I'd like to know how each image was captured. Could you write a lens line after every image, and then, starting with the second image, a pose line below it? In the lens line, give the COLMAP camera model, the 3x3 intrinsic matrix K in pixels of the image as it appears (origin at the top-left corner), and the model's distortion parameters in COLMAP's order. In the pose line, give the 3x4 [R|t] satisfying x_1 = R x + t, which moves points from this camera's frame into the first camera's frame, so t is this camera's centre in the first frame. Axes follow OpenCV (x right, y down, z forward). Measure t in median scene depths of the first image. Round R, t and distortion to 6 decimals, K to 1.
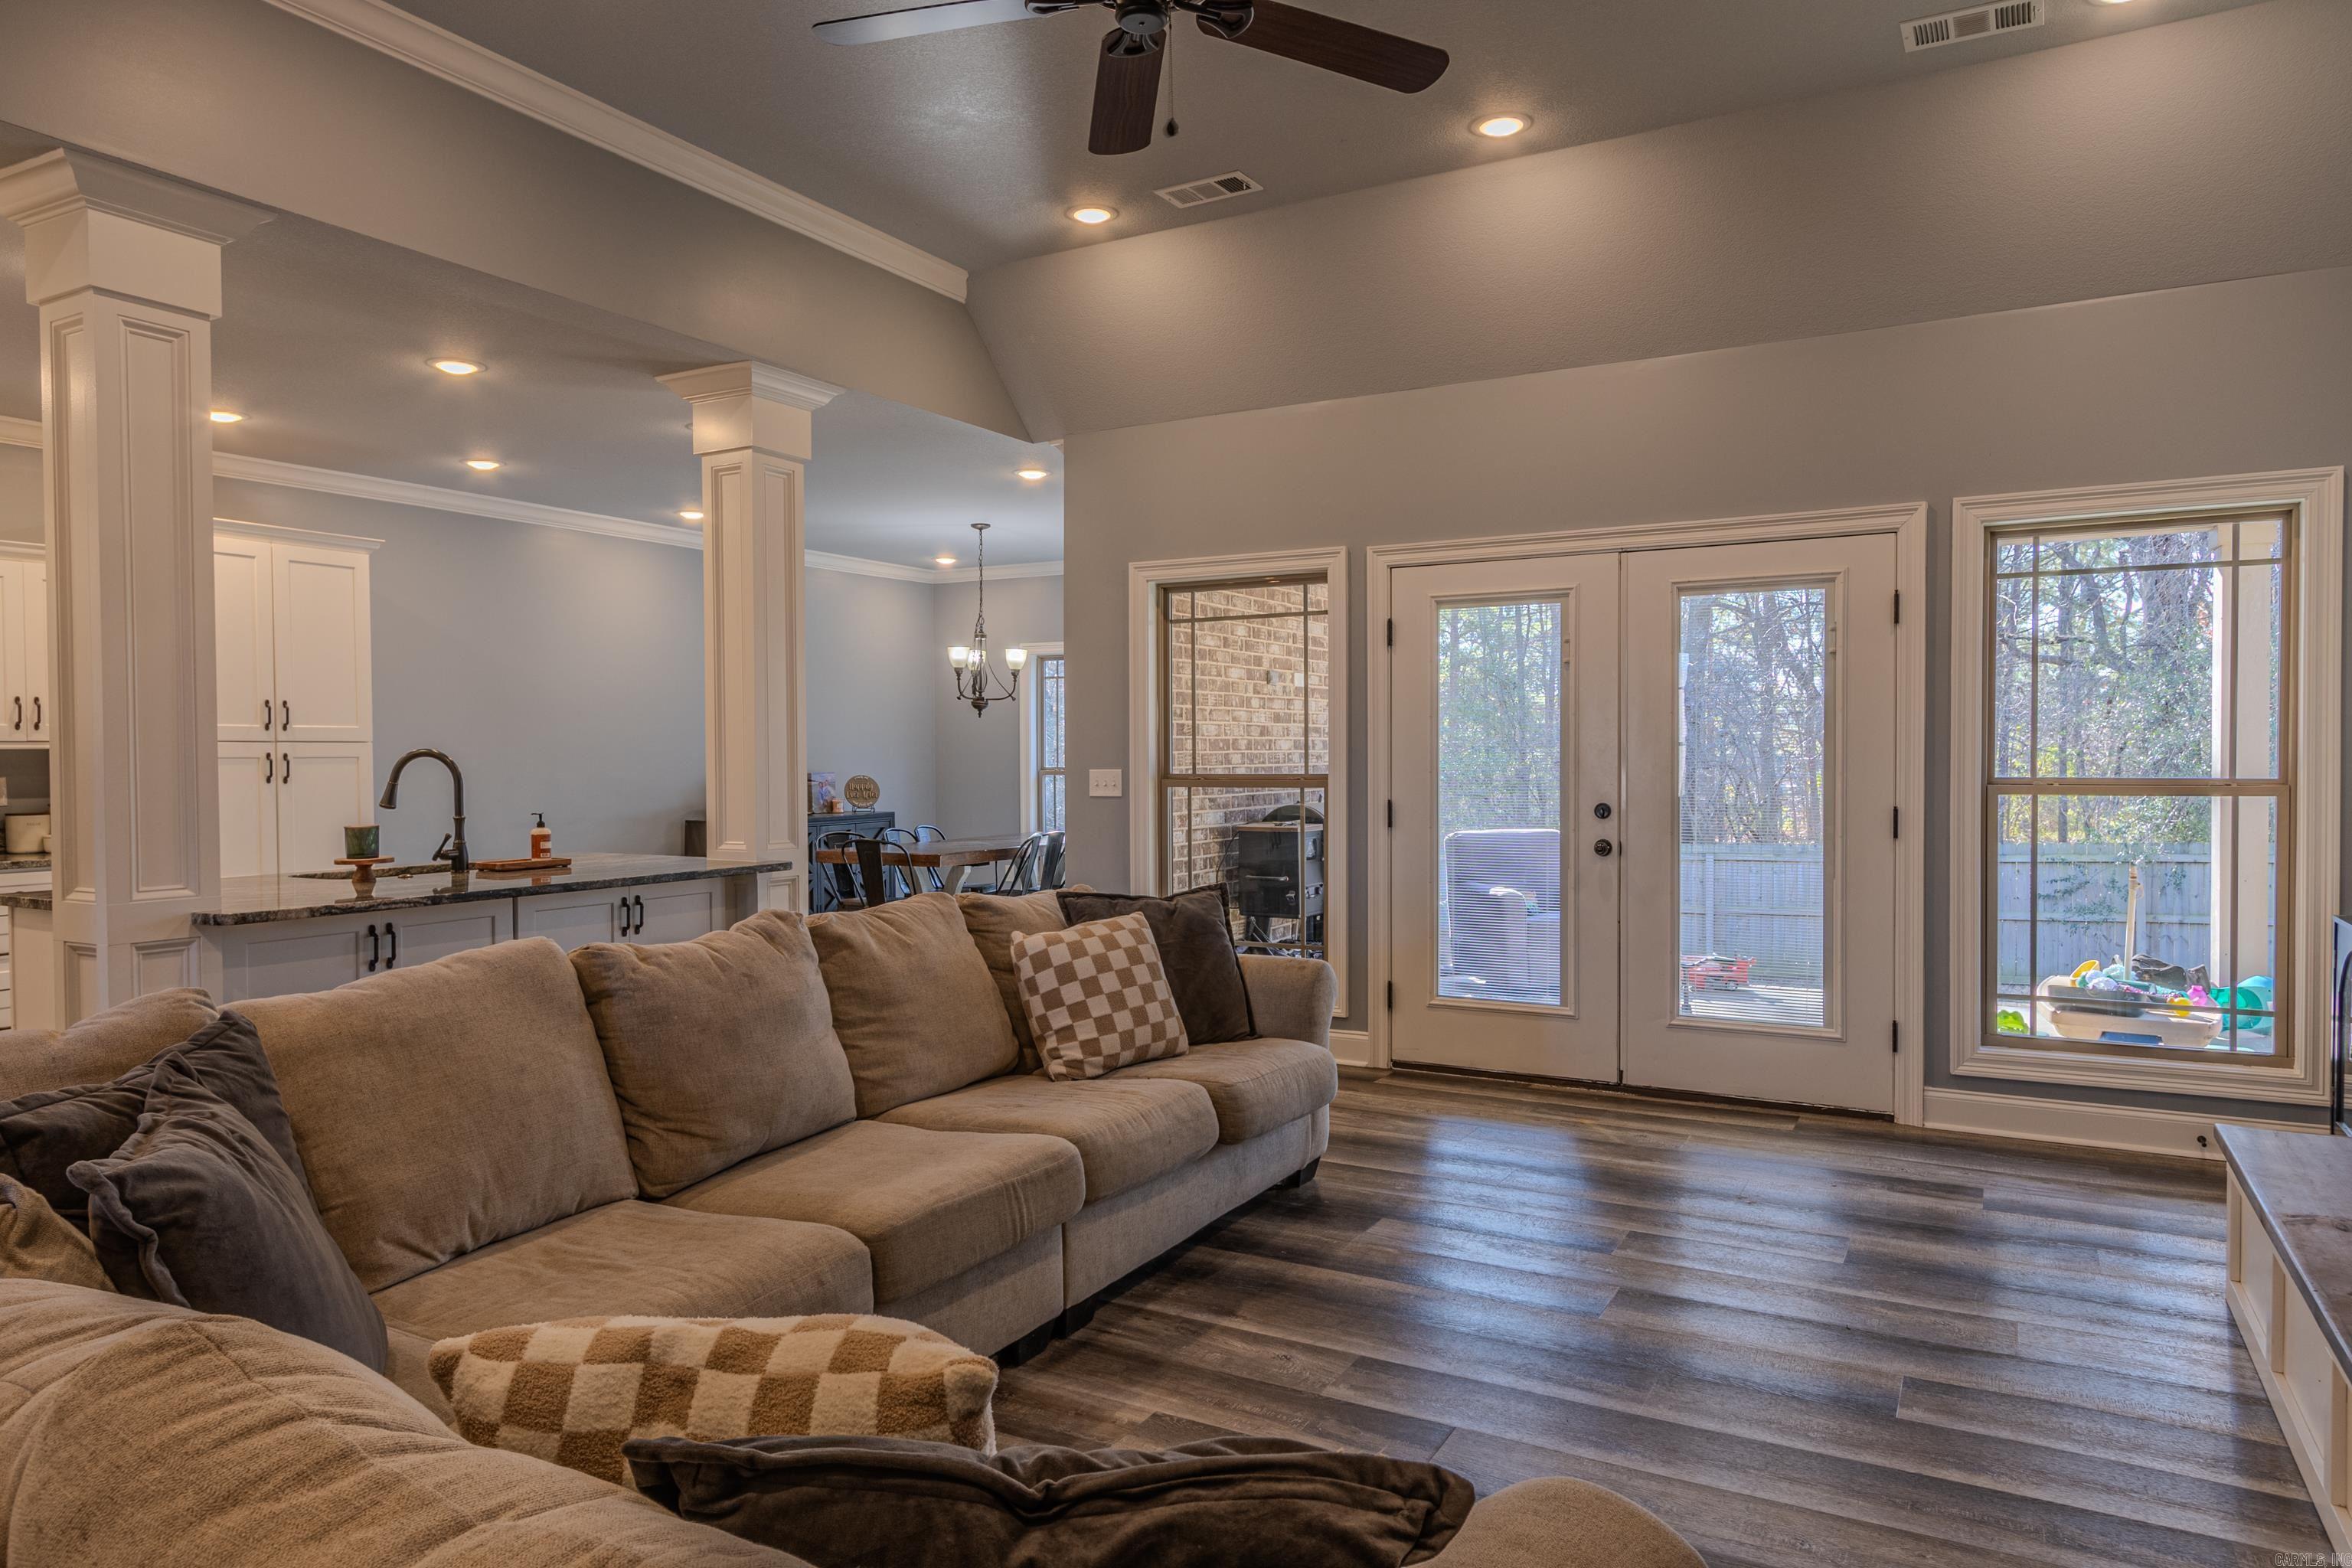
lens RADIAL K [[1488.5, 0, 1176.0], [0, 1488.5, 784.0], [0, 0, 1]] dist [0.008904, -0.001573]
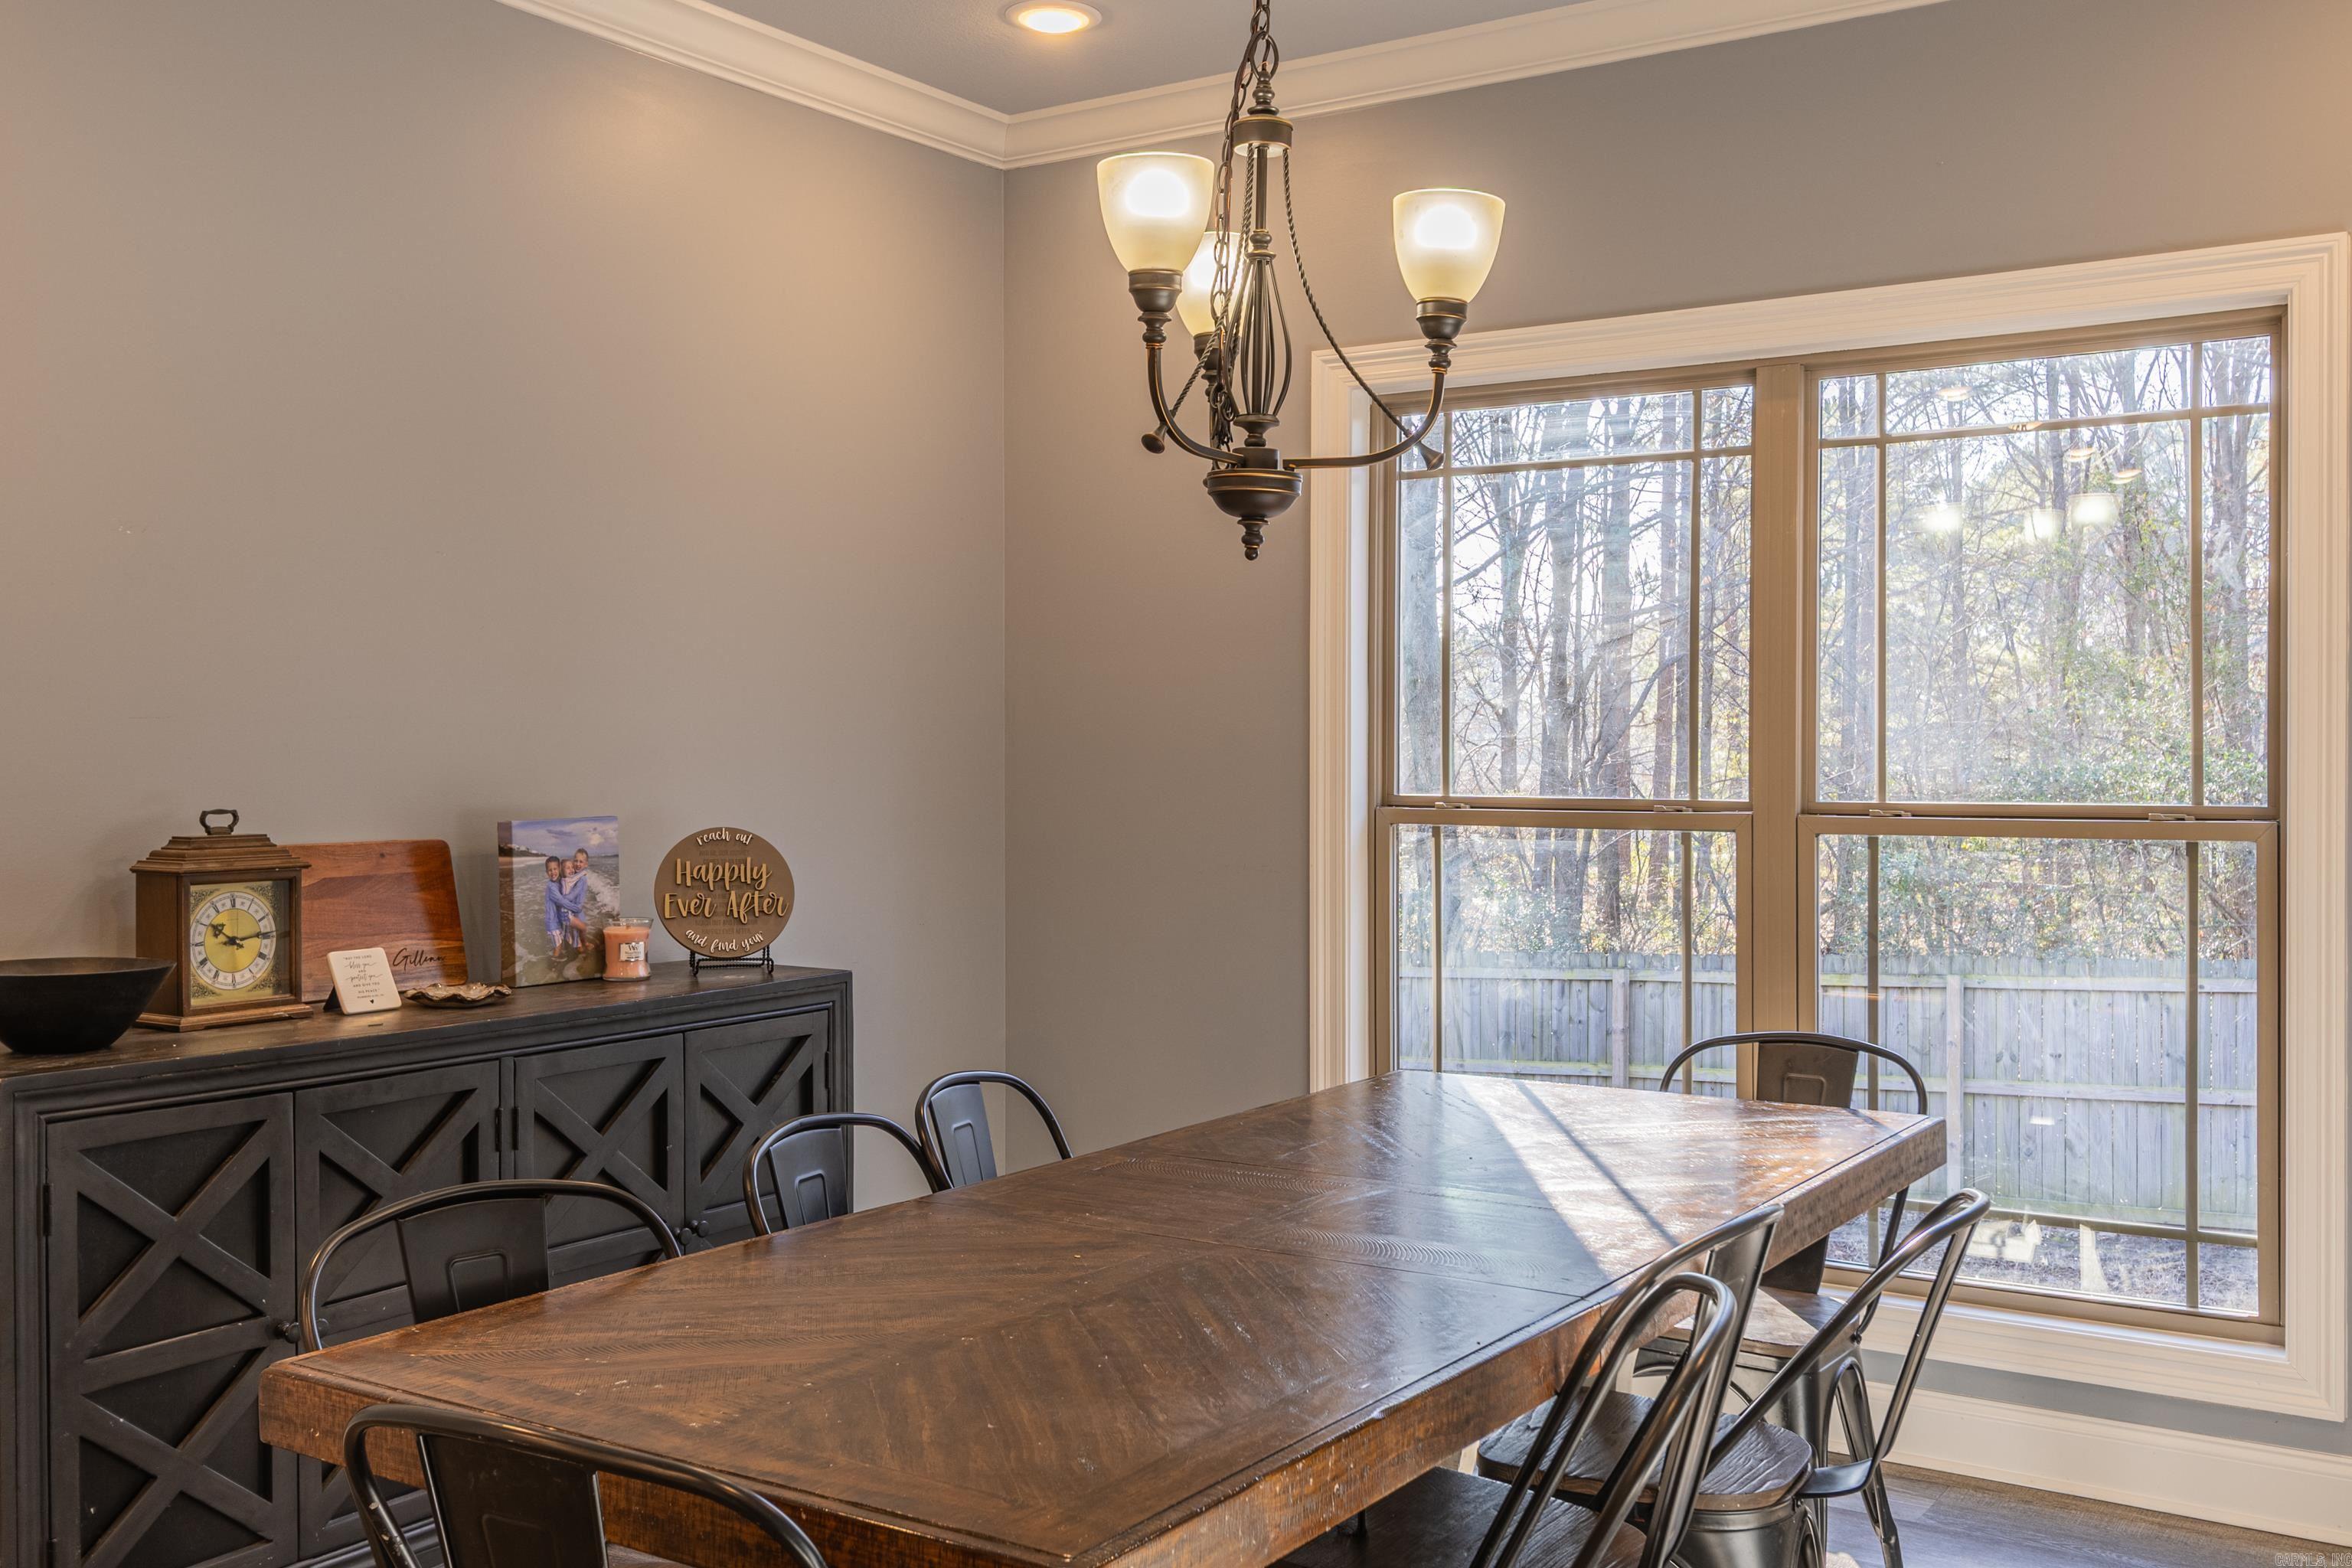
lens RADIAL K [[2234.5, 0, 1176.0], [0, 2234.5, 784.0], [0, 0, 1]] dist [0.006568, -0.006053]
pose [[0.997643, 0.006599, -0.068294, -0.107544], [-0.006377, 0.999974, 0.003460, -0.015059], [0.068315, -0.003016, 0.997659, 0.621827]]
